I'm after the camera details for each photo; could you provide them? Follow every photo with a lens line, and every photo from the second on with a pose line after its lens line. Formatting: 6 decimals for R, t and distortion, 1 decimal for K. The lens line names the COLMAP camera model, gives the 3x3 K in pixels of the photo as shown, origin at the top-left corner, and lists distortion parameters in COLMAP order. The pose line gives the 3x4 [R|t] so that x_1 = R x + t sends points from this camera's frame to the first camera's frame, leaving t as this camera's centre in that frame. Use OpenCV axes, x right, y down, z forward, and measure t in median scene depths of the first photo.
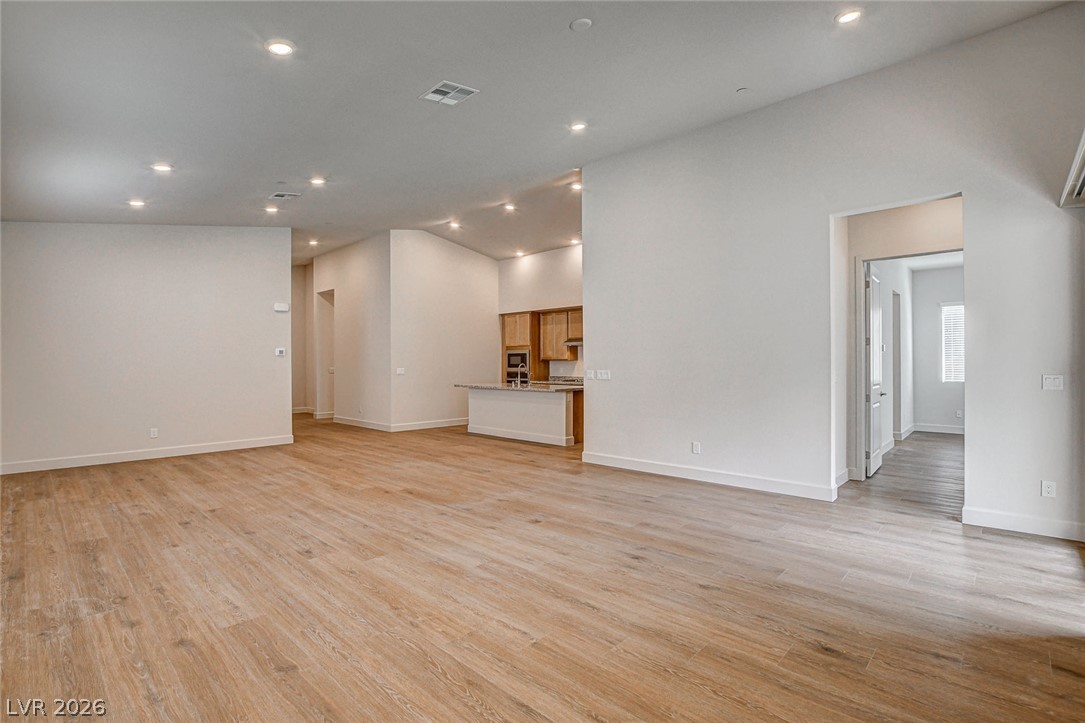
lens RADIAL K [[506.5, 0, 543.9], [0, 506.5, 367.7], [0, 0, 1]] dist [-0.035931, 0.006236]
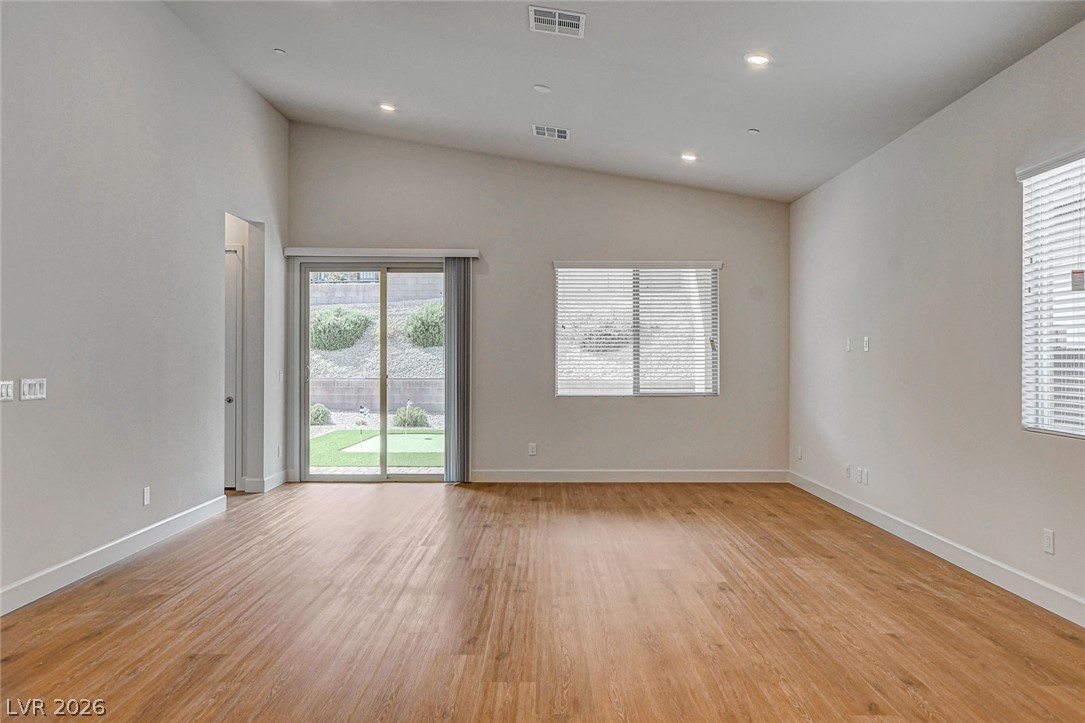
lens RADIAL K [[802.2, 0, 542.5], [0, 802.2, 361.5], [0, 0, 1]] dist [-0.037264, 0.072489]
pose [[-0.685994, 0.003020, 0.727601, -1.042106], [0.008283, 0.999959, 0.003659, -0.012297], [-0.727560, 0.008537, -0.685991, 1.795939]]
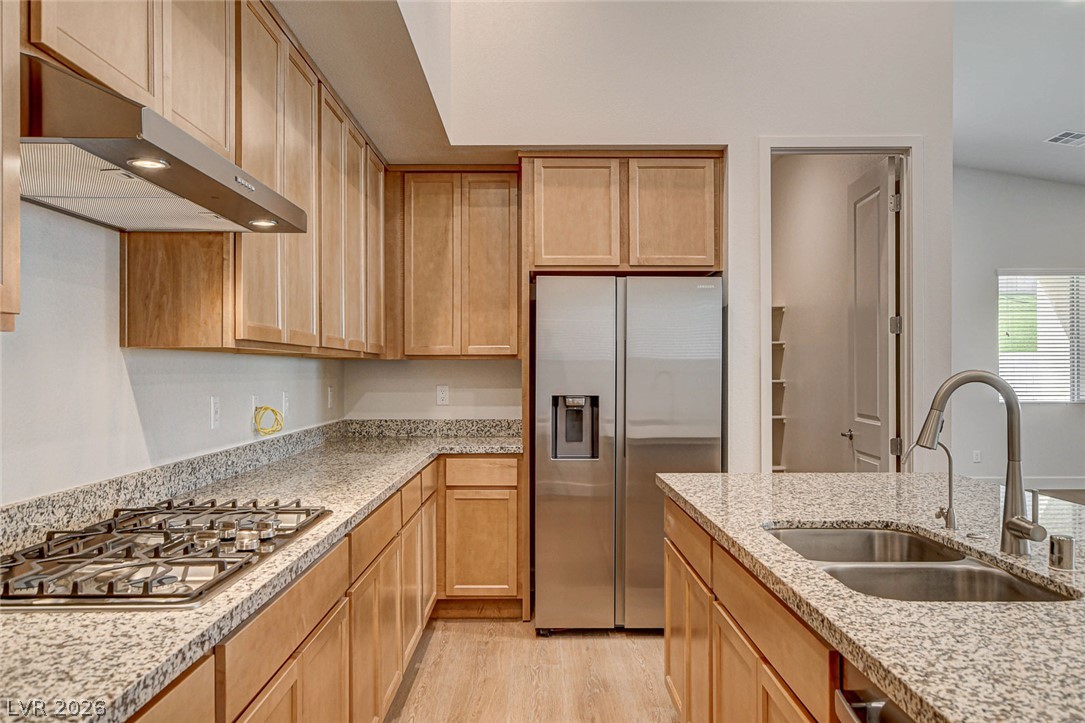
lens RADIAL K [[802.2, 0, 542.5], [0, 802.2, 361.5], [0, 0, 1]] dist [-0.037264, 0.072489]
pose [[-0.692945, 0.013365, 0.720867, -0.234726], [0.012516, 0.999900, -0.006506, -0.022388], [-0.720882, 0.004514, -0.693043, 2.654552]]
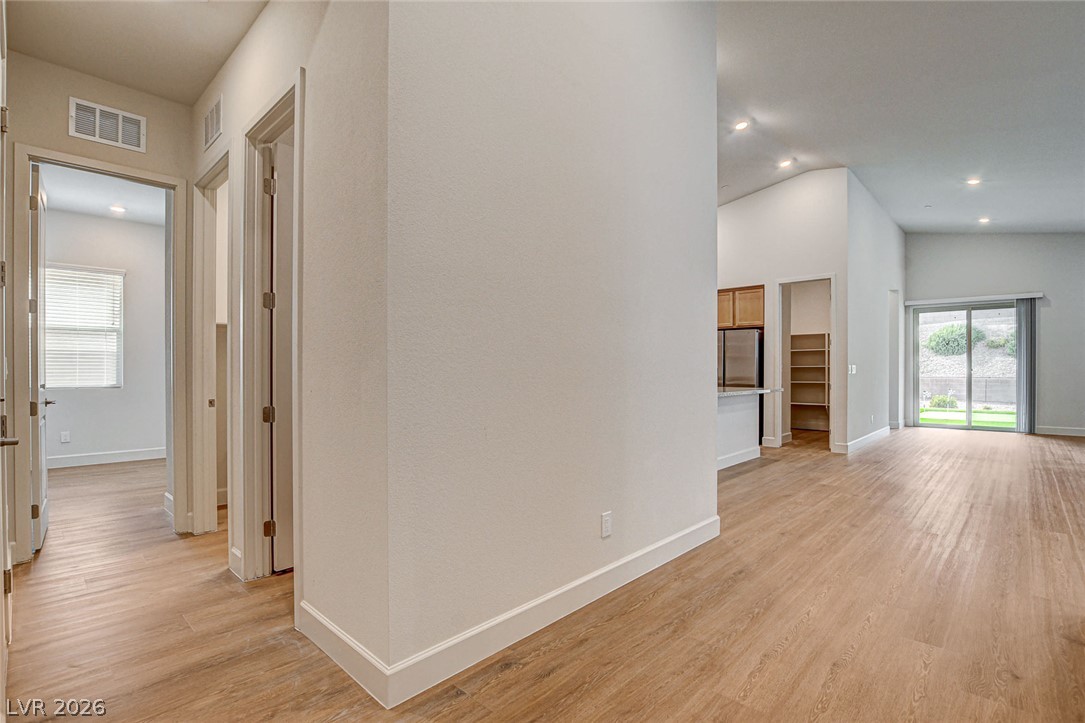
lens RADIAL K [[516.3, 0, 546.1], [0, 516.3, 371.3], [0, 0, 1]] dist [-0.025130, 0.000372]
pose [[-0.000488, 0.000570, 1.000000, -1.565997], [0.009938, 0.999950, -0.000565, 0.020041], [-0.999950, 0.009938, -0.000494, 2.611803]]
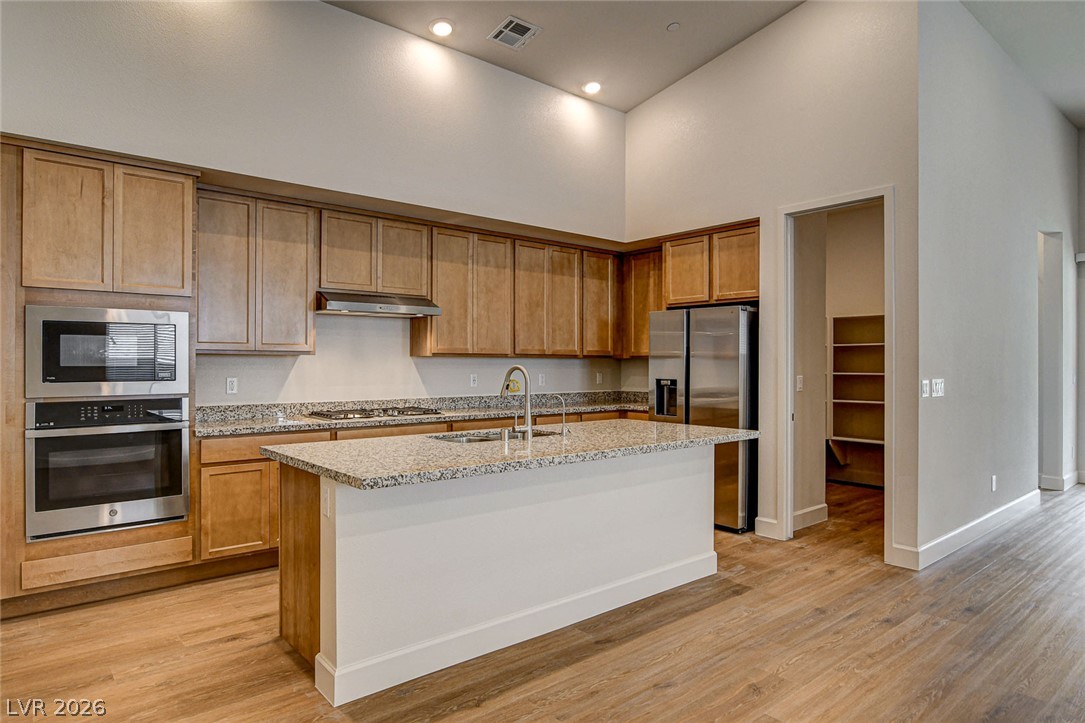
lens RADIAL K [[642.2, 0, 542.5], [0, 642.2, 361.5], [0, 0, 1]] dist [-0.013343, 0.002346]
pose [[0.110828, 0.007545, 0.993811, -0.918373], [0.007646, 0.999935, -0.008444, -0.014966], [-0.993810, 0.008535, 0.110764, 2.081524]]
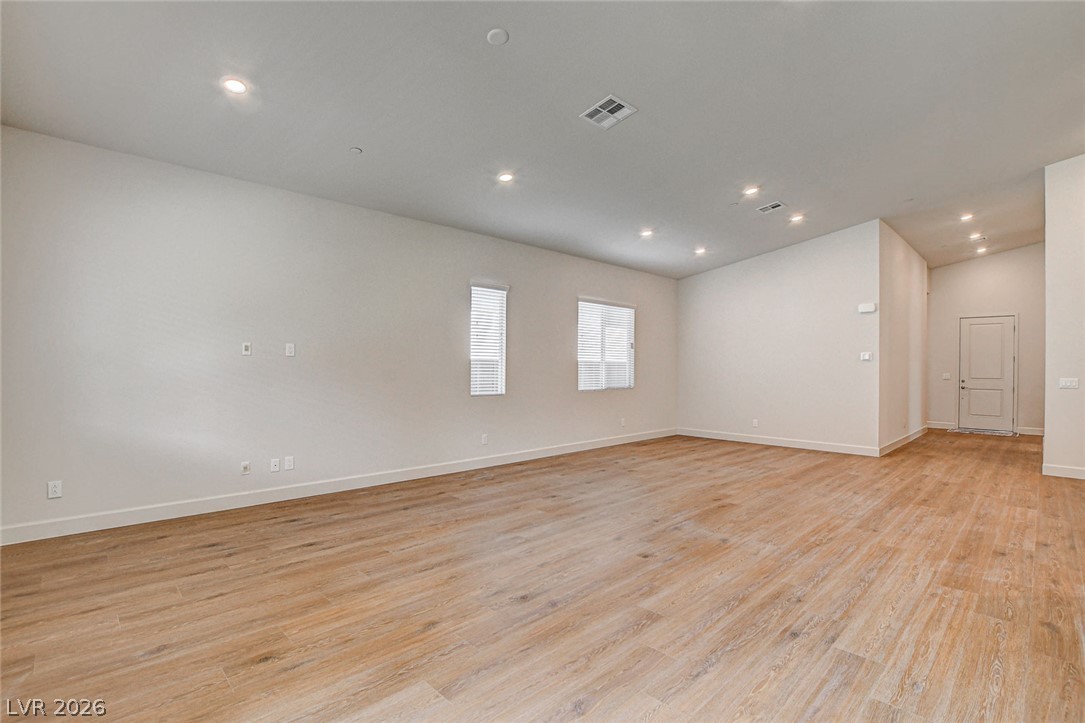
lens RADIAL K [[506.5, 0, 543.9], [0, 506.5, 367.7], [0, 0, 1]] dist [-0.035931, 0.006236]
pose [[-0.040758, 0.006696, -0.999147, 0.839686], [-0.016596, 0.999835, 0.007378, -0.013499], [0.999031, 0.016882, -0.040640, 0.869289]]
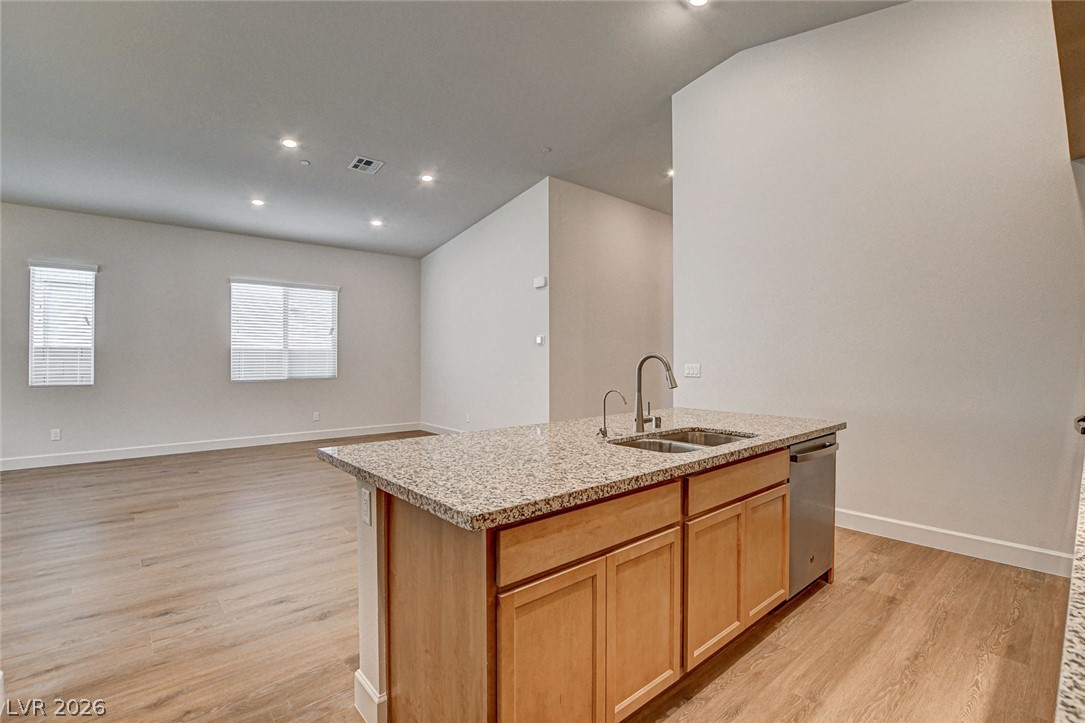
lens RADIAL K [[497.7, 0, 542.5], [0, 497.7, 361.5], [0, 0, 1]] dist [-0.033894, 0.000582]
pose [[-0.095329, 0.009412, -0.995401, 0.491244], [-0.011144, 0.999883, 0.010522, -0.011955], [0.995383, 0.012095, -0.095212, 2.132052]]
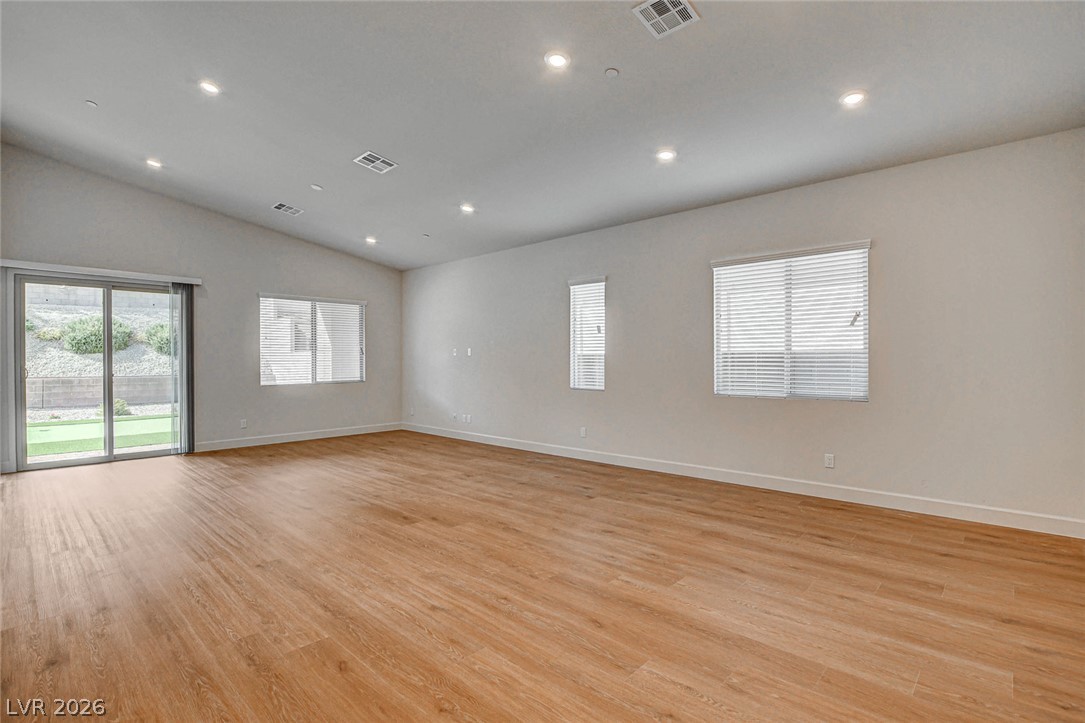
lens RADIAL K [[515.7, 0, 540.4], [0, 515.7, 366.9], [0, 0, 1]] dist [-0.021922, 0.000824]
pose [[-0.999978, 0.006383, 0.001903, -0.605901], [0.006424, 0.999726, 0.022495, -0.022240], [-0.001759, 0.022506, -0.999745, 2.274792]]
